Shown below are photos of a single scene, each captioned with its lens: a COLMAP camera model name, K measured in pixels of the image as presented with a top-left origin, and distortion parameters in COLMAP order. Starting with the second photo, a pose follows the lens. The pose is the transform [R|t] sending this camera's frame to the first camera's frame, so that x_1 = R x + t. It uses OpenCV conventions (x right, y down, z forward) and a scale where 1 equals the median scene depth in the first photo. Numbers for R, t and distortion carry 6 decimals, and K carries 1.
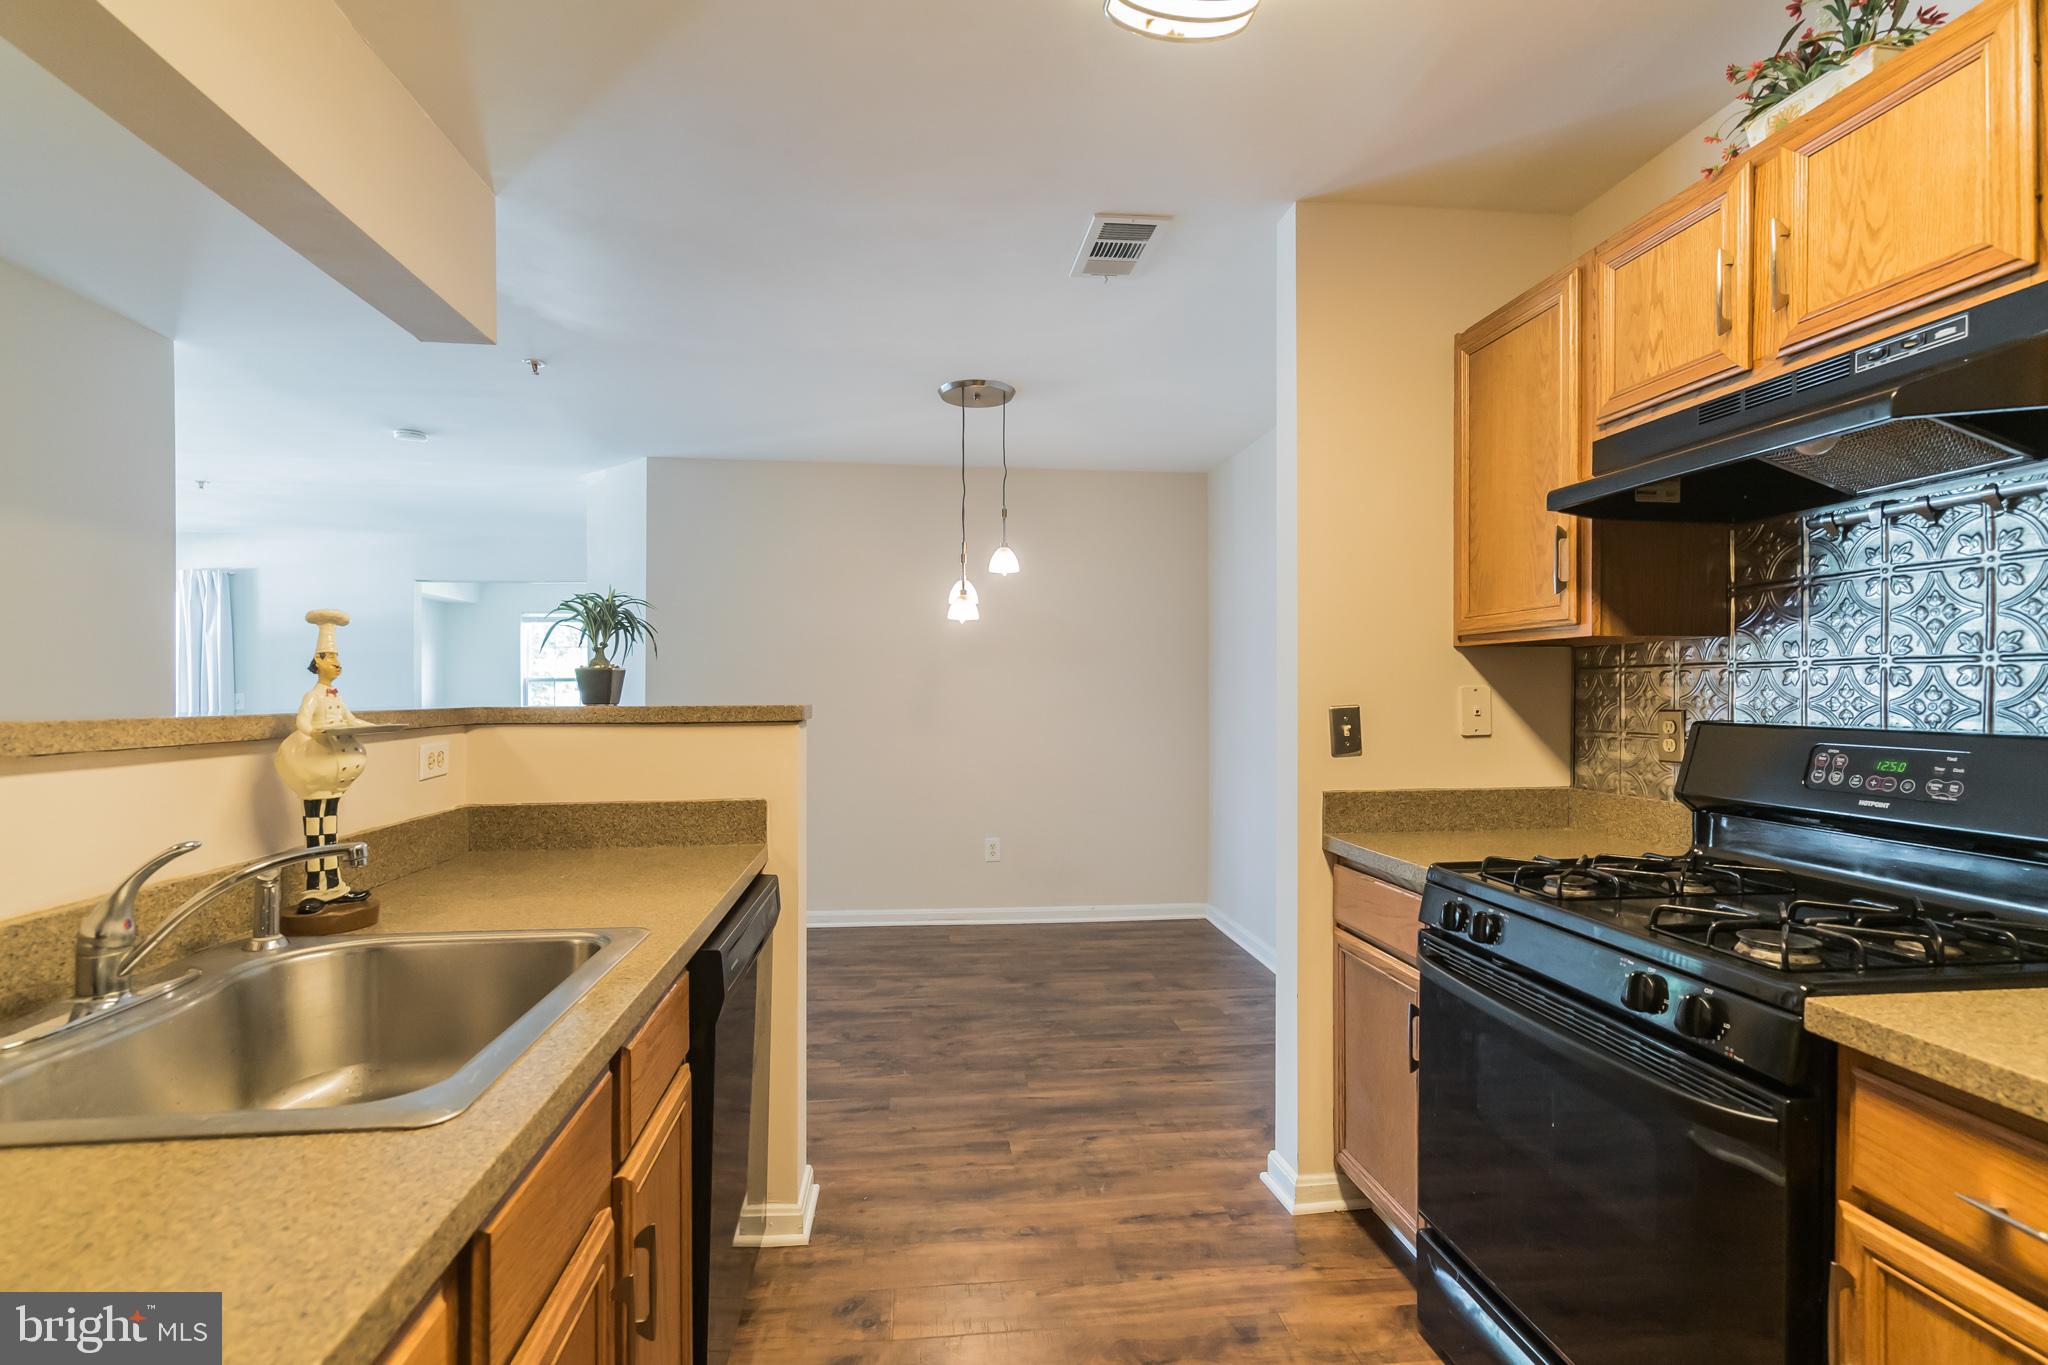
lens RADIAL K [[955.3, 0, 1019.2], [0, 955.3, 692.8], [0, 0, 1]] dist [-0.005720, -0.000252]
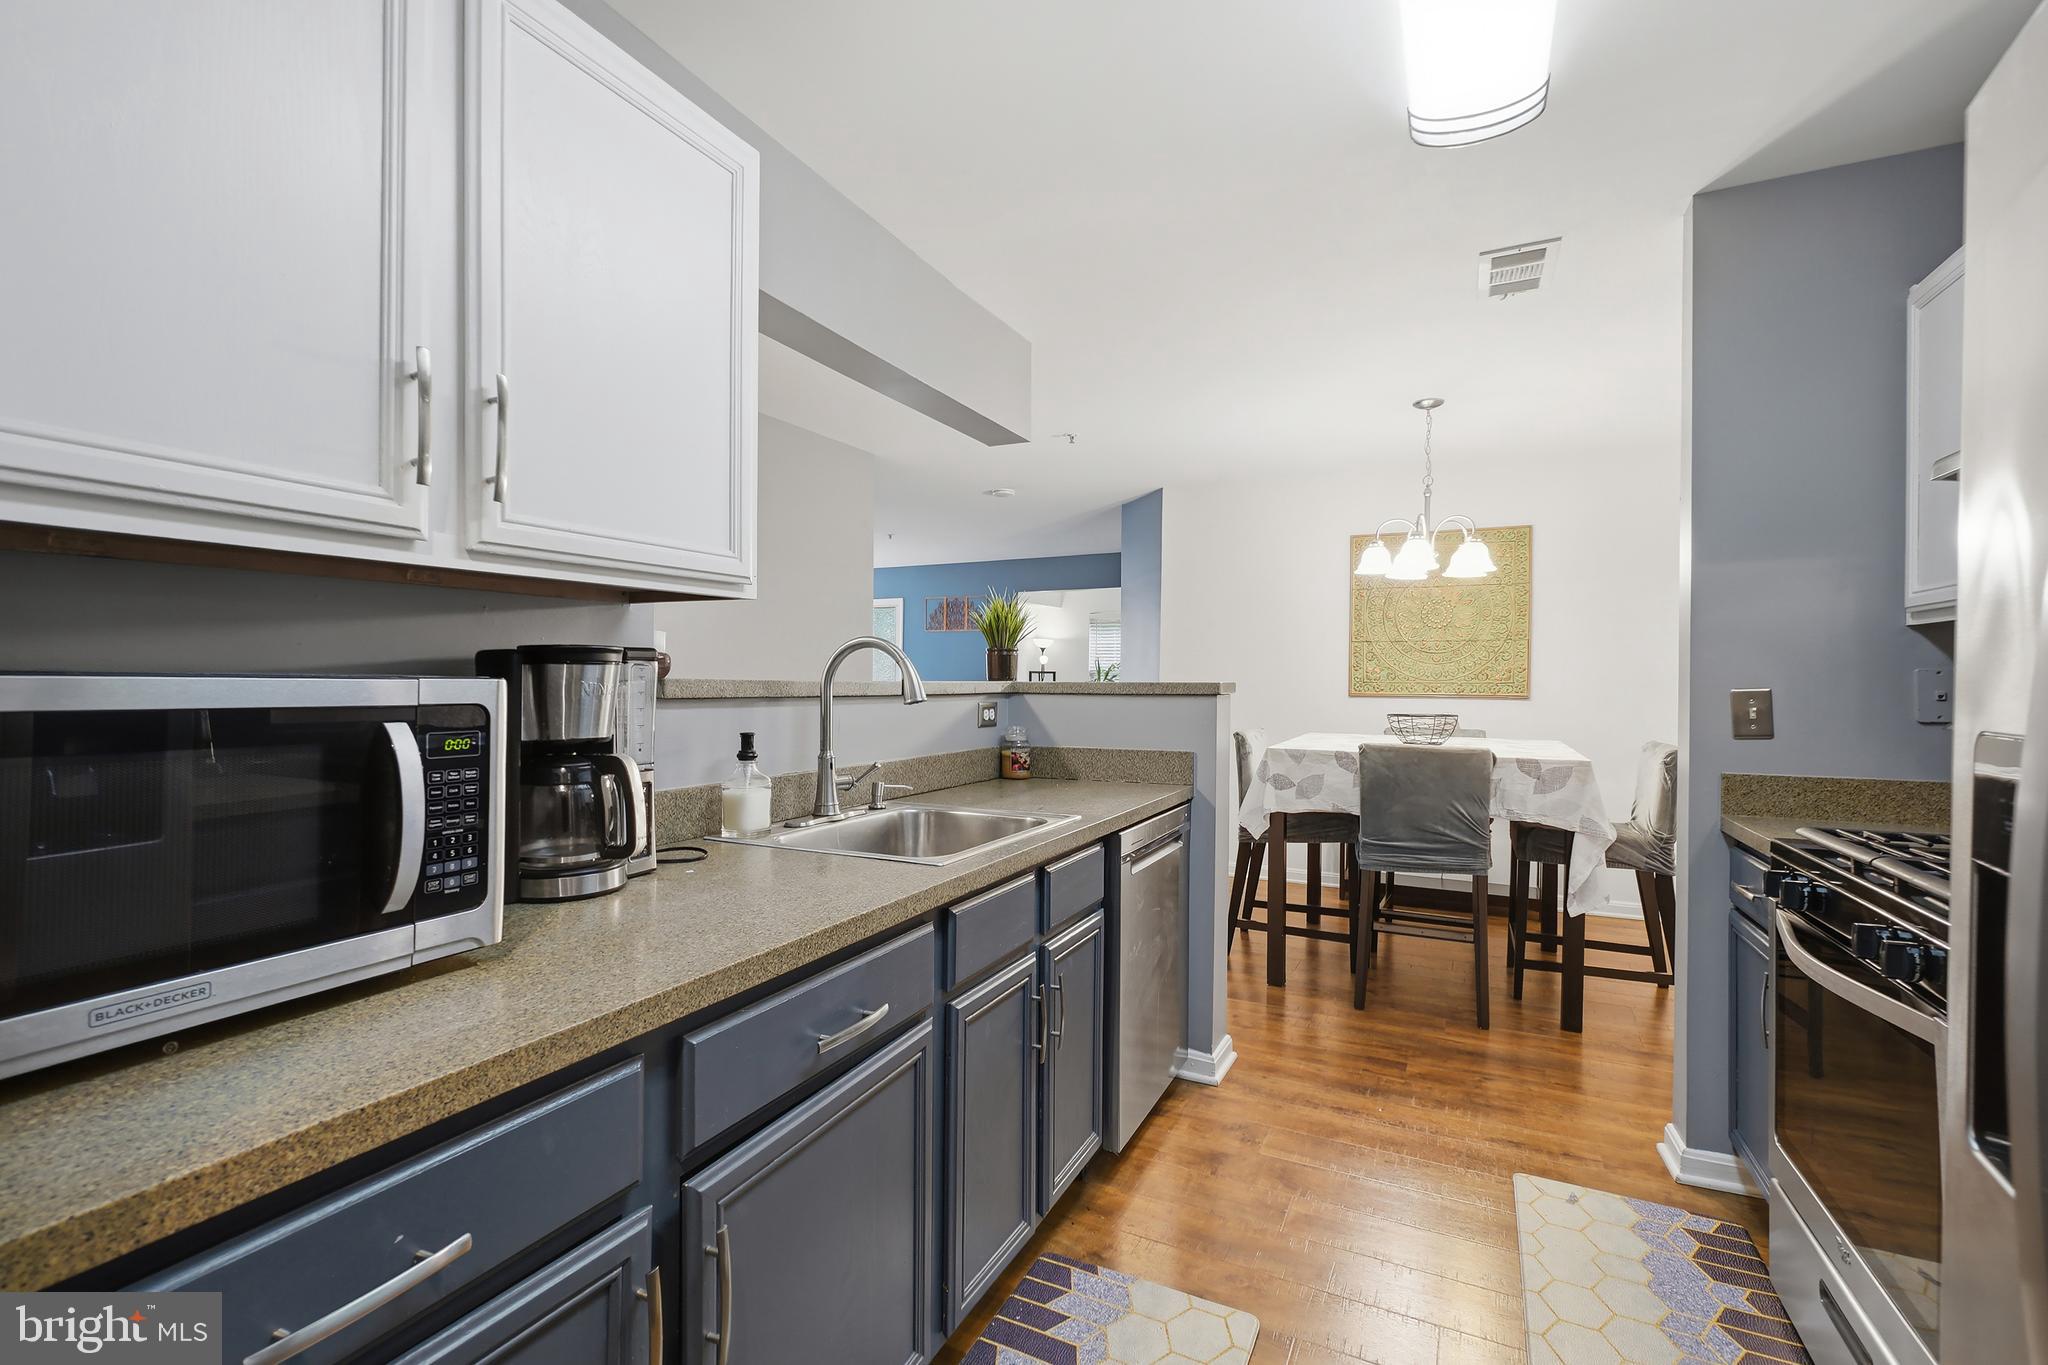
lens RADIAL K [[929.2, 0, 1021.9], [0, 929.2, 673.7], [0, 0, 1]] dist [-0.008725, 0.002123]
pose [[0.844188, 0.004556, -0.536028, 0.218016], [-0.006729, 0.999975, -0.002098, 0.005378], [0.536005, 0.005377, 0.844198, -0.221614]]
